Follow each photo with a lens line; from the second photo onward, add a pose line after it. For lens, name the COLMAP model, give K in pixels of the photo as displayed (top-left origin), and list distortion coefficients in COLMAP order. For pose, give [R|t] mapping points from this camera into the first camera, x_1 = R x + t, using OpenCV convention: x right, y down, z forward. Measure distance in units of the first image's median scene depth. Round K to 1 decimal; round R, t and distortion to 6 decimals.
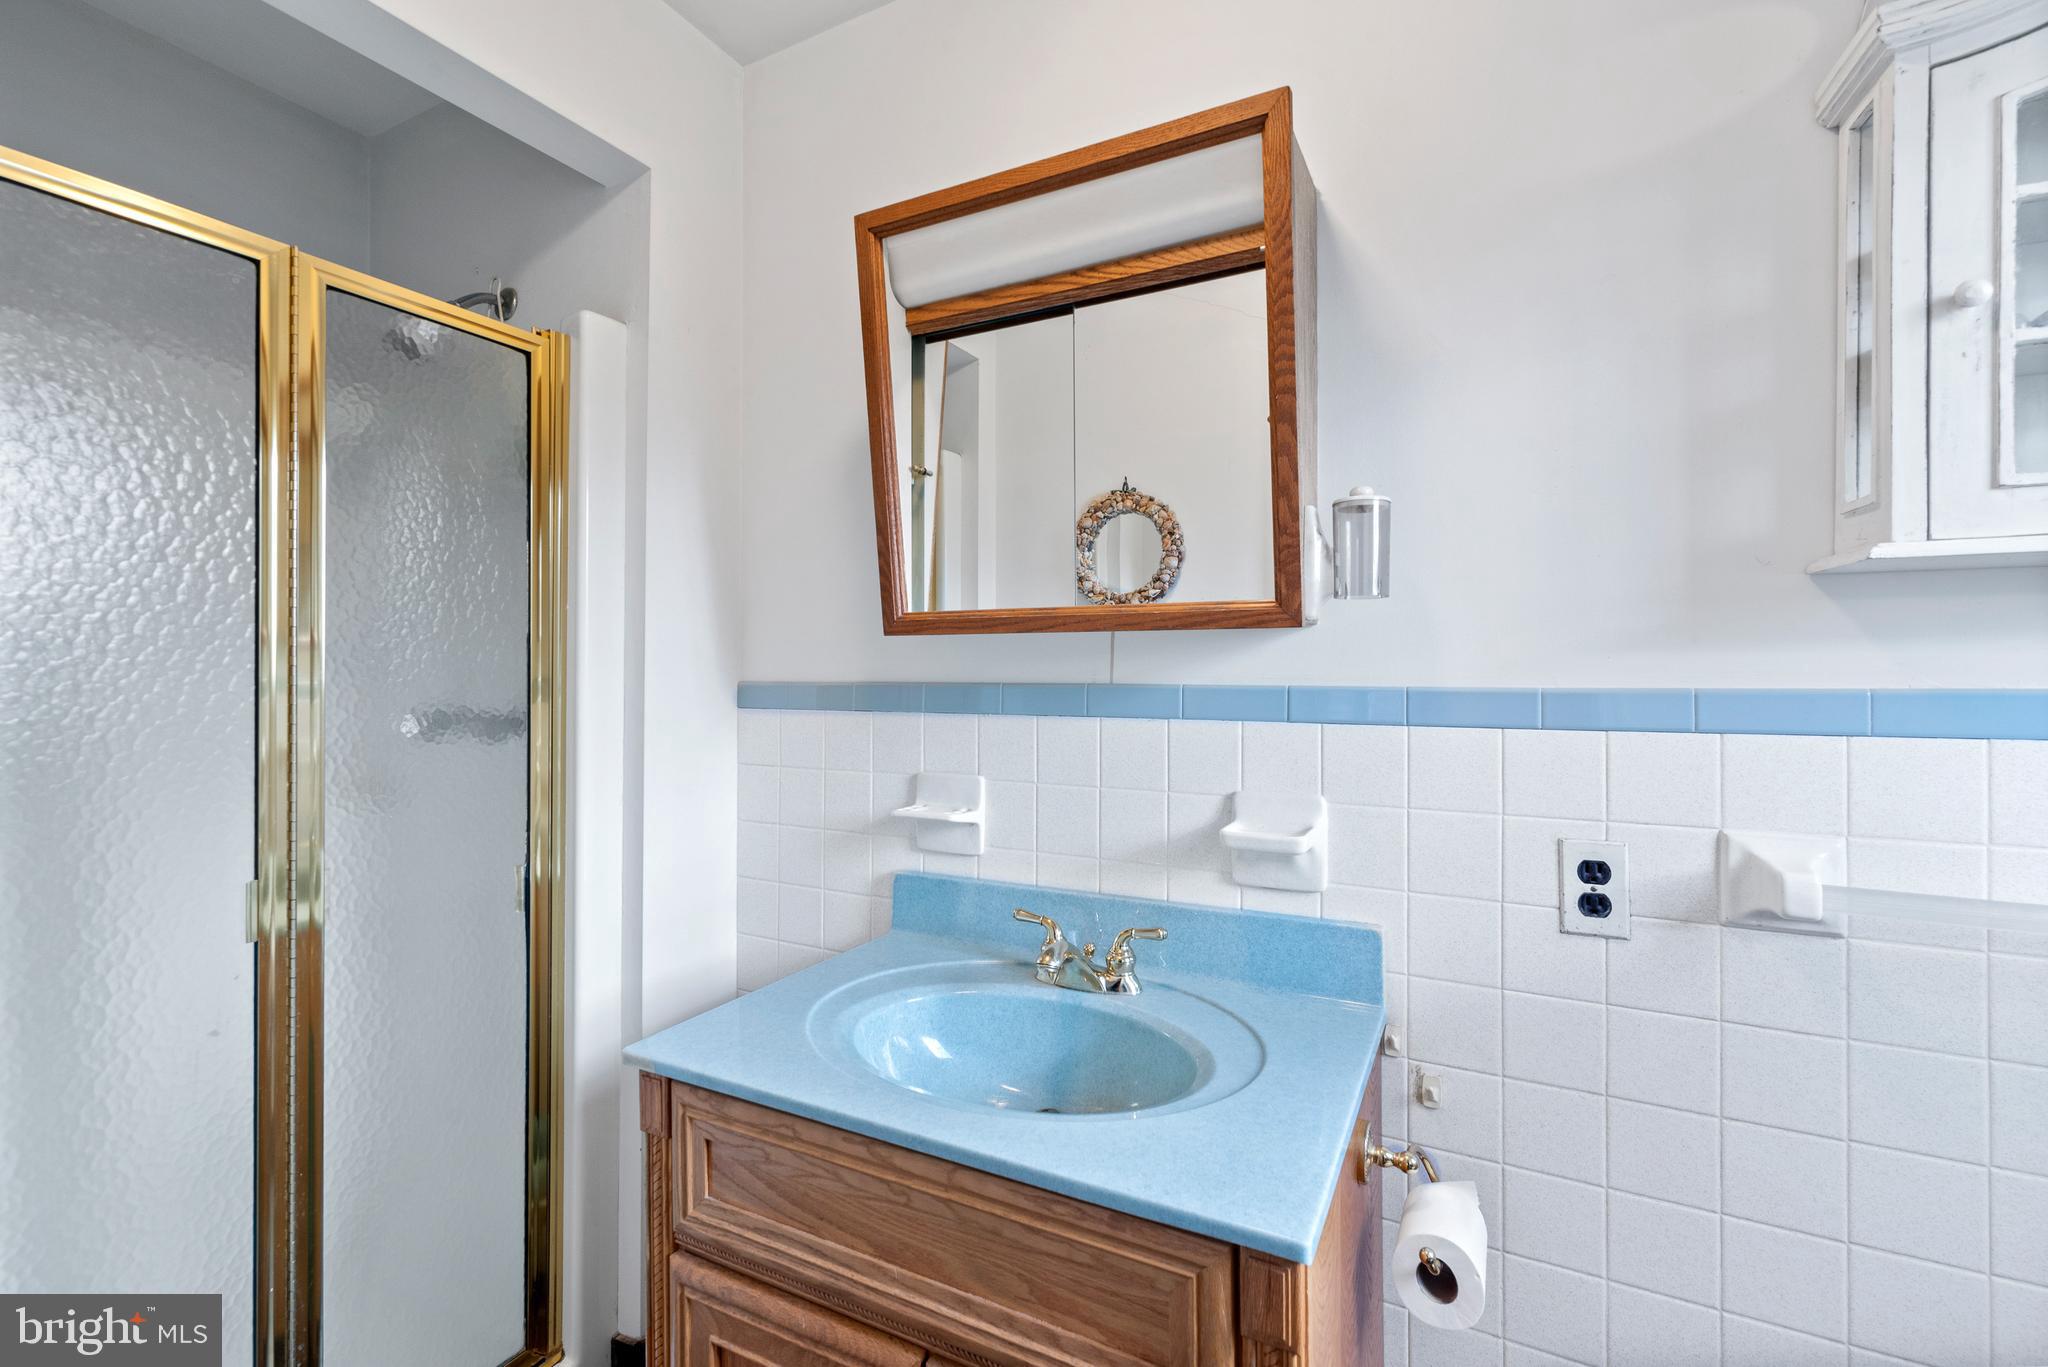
lens RADIAL K [[896.8, 0, 1022.9], [0, 896.8, 677.3], [0, 0, 1]] dist [-0.003569, -0.000309]
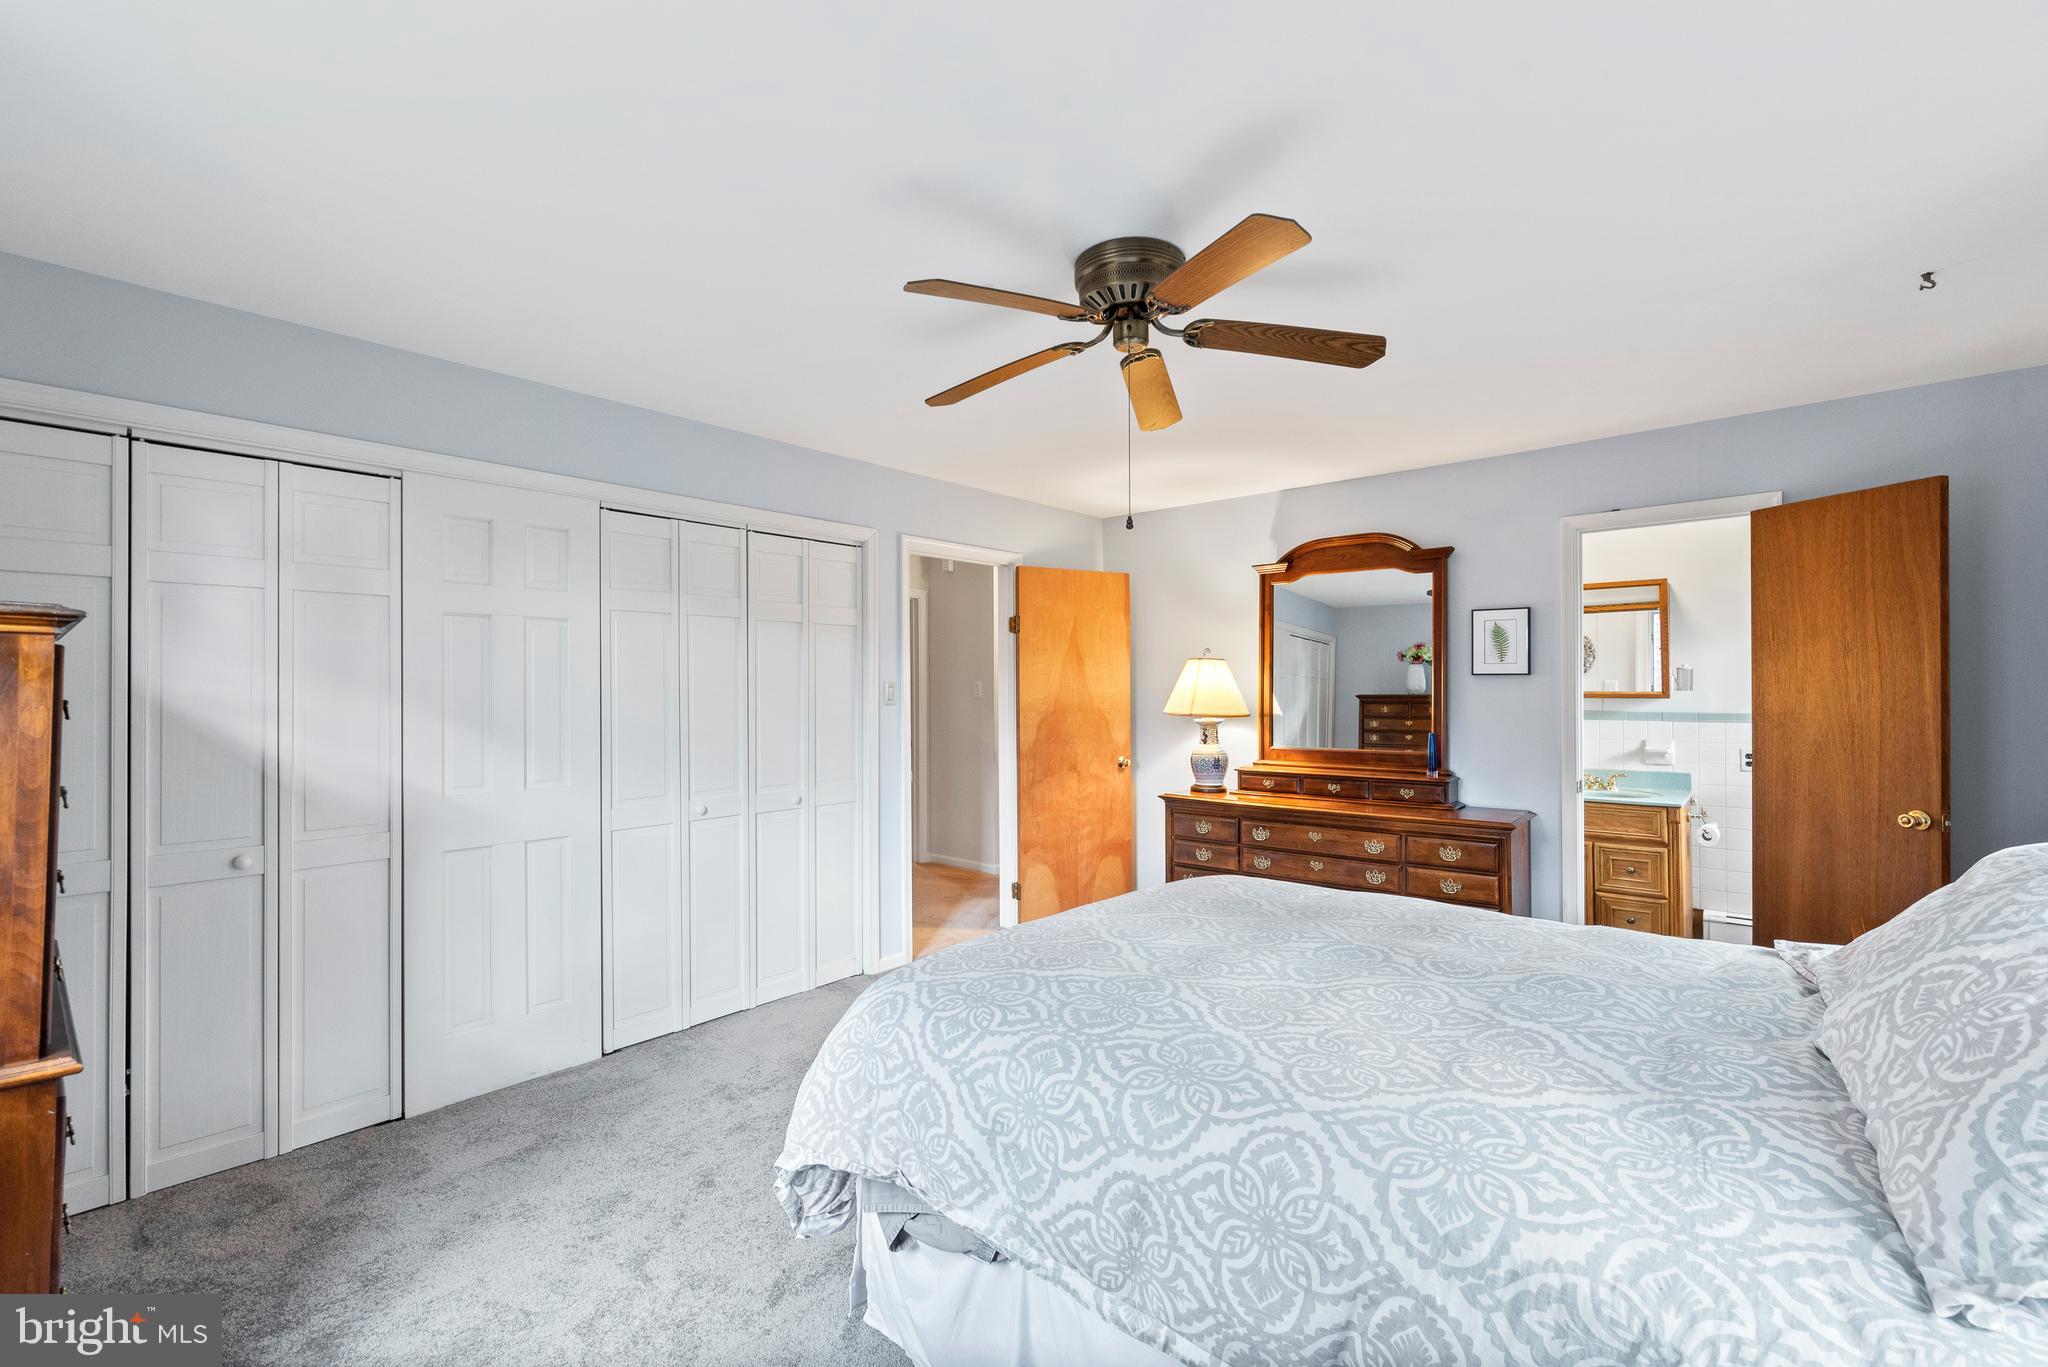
lens RADIAL K [[896.8, 0, 1023.8], [0, 896.8, 686.4], [0, 0, 1]] dist [-0.003569, -0.000309]
pose [[0.974695, -0.005917, -0.223460, -1.653343], [0.003051, 0.999909, -0.013169, -0.060790], [0.223517, 0.012154, 0.974624, -3.663378]]
